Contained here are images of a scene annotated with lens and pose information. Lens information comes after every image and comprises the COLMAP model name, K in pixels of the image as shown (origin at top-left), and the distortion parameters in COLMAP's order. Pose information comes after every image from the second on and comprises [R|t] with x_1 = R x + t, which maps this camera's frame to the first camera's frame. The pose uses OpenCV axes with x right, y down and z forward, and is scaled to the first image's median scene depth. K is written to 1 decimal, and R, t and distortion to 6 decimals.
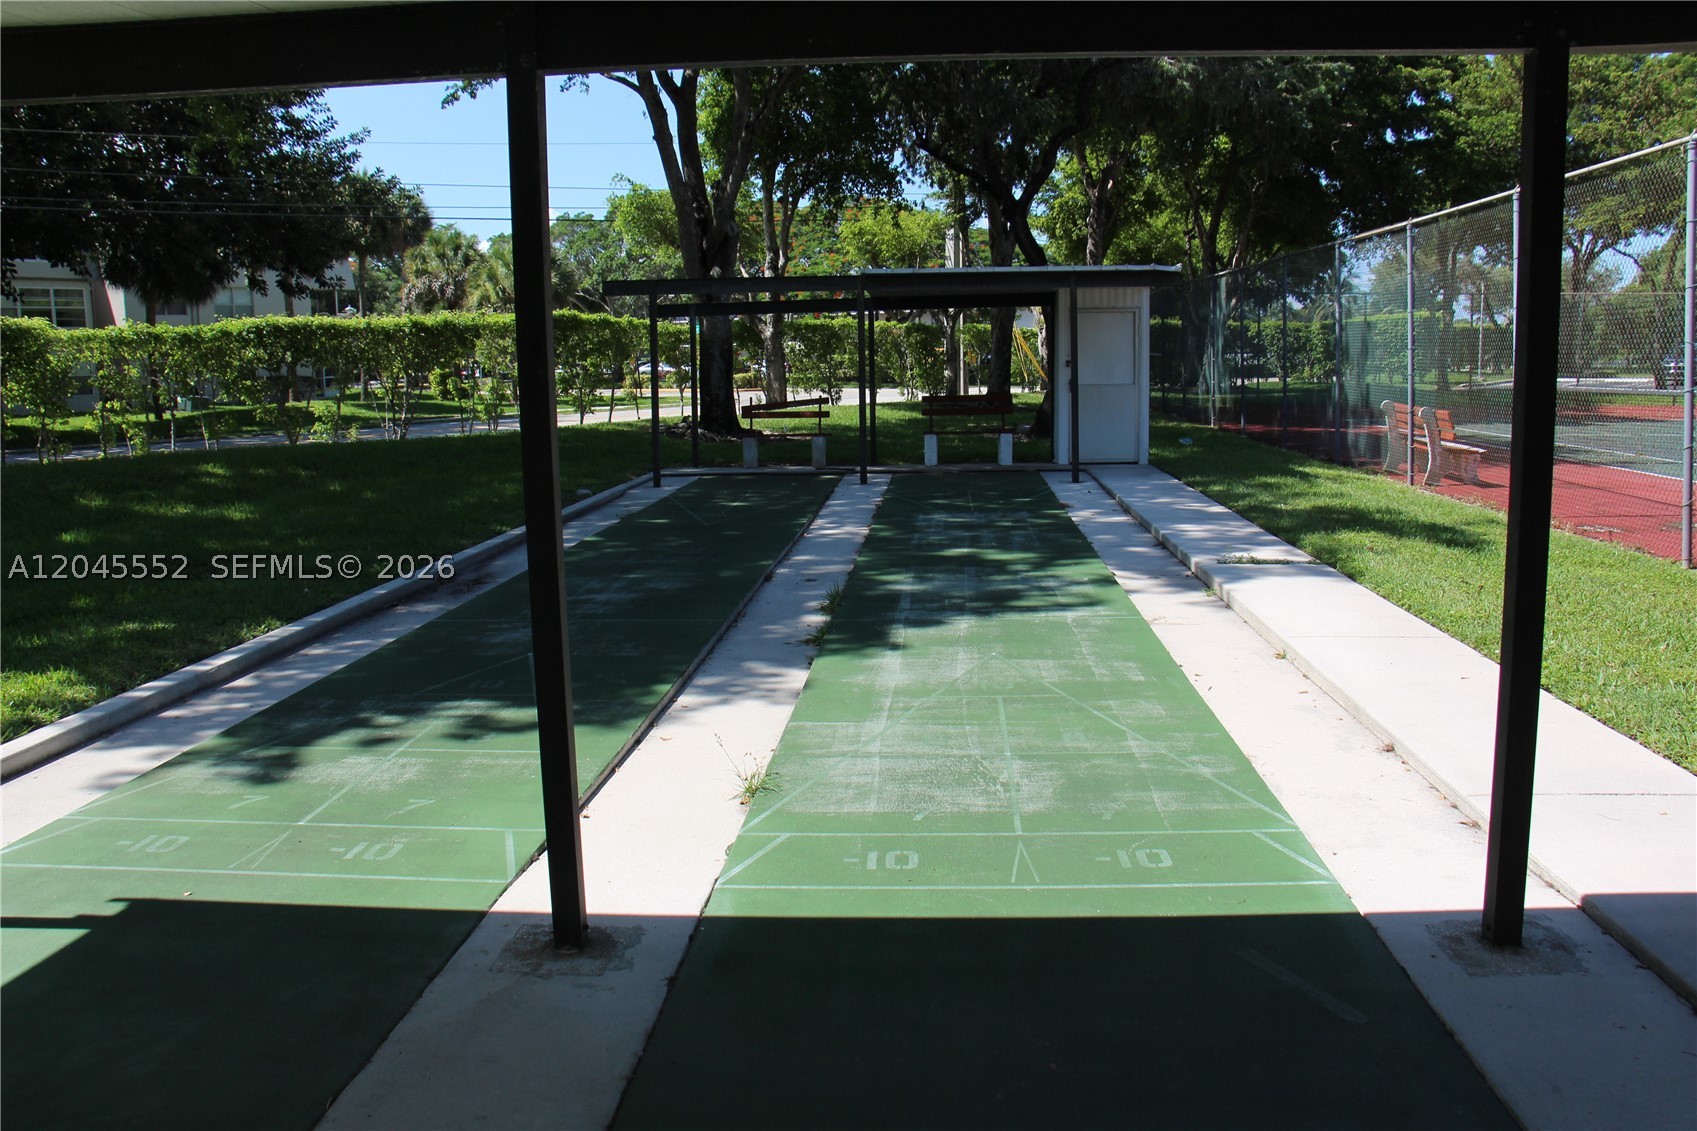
lens RADIAL K [[1394.5, 0, 855.2], [0, 1394.5, 567.9], [0, 0, 1]] dist [-0.185206, 0.155925]
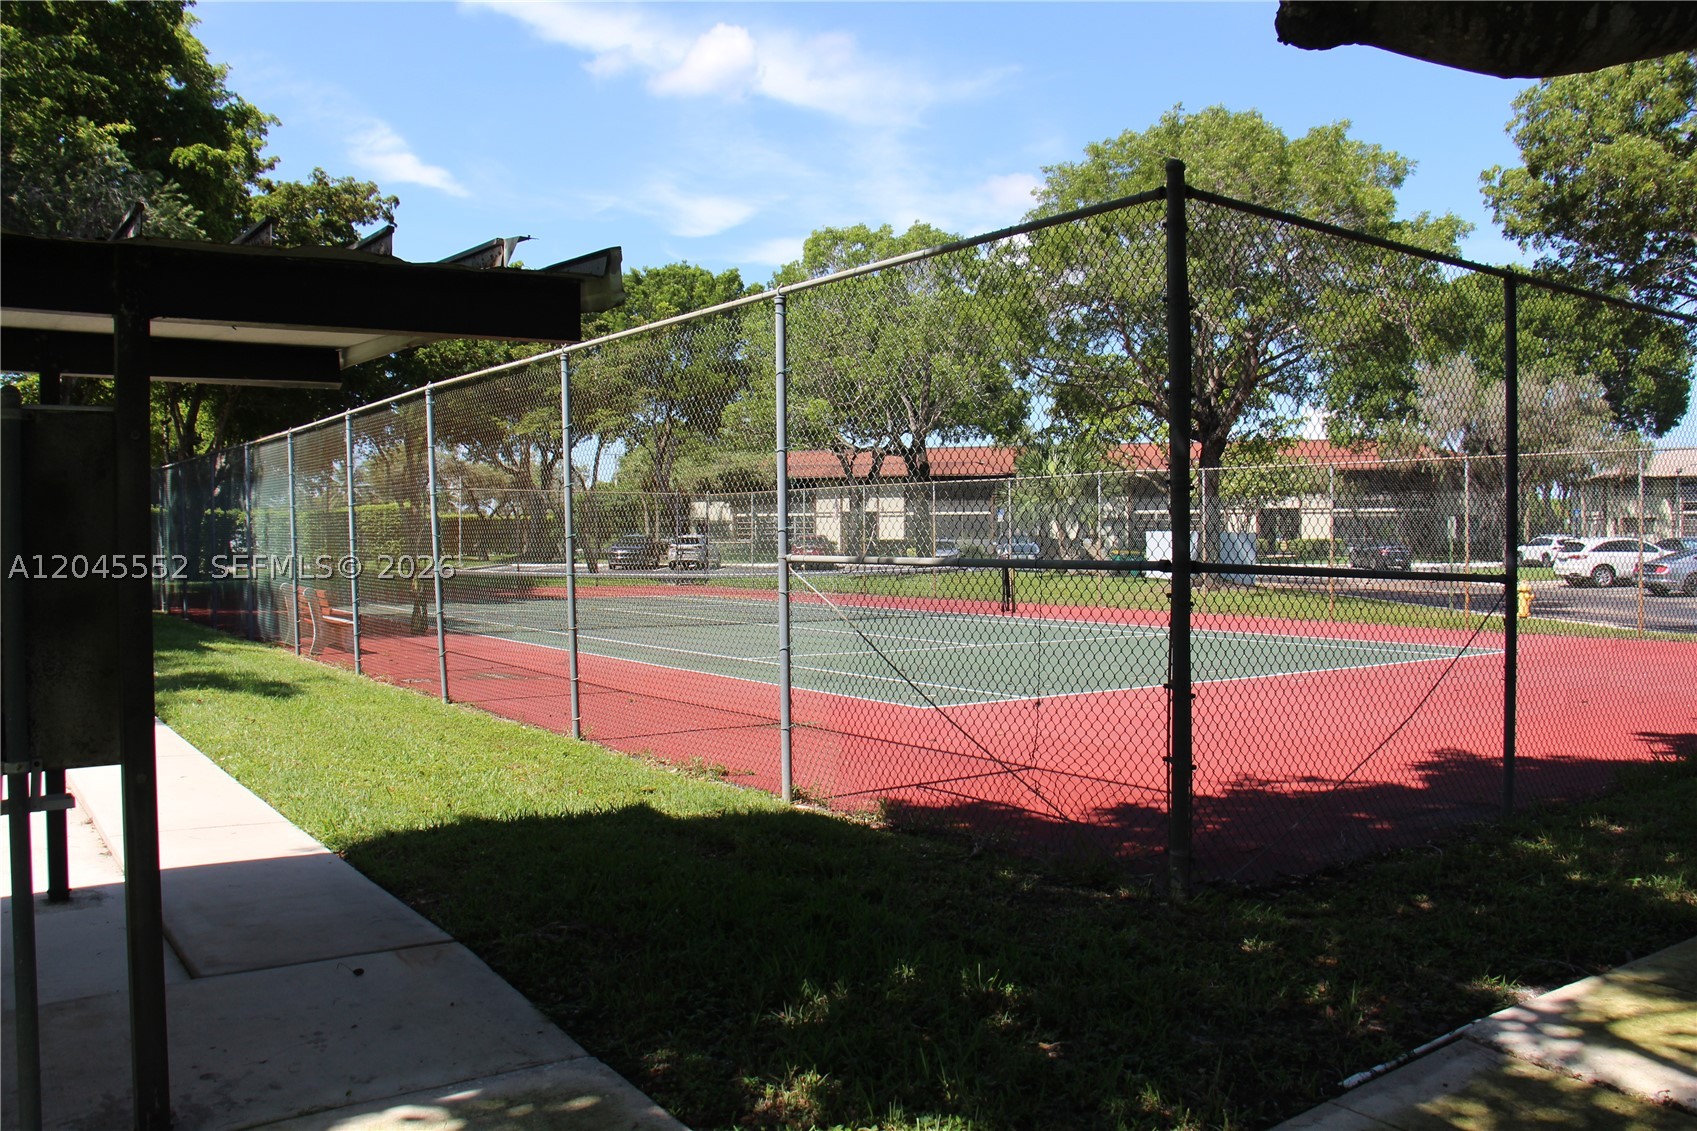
lens RADIAL K [[1394.5, 0, 855.2], [0, 1394.5, 567.9], [0, 0, 1]] dist [-0.185206, 0.155925]
pose [[0.777514, 0.007038, 0.628827, 0.033266], [0.078946, 0.990935, -0.108703, 0.019595], [-0.623891, 0.134161, 0.769909, -0.135779]]
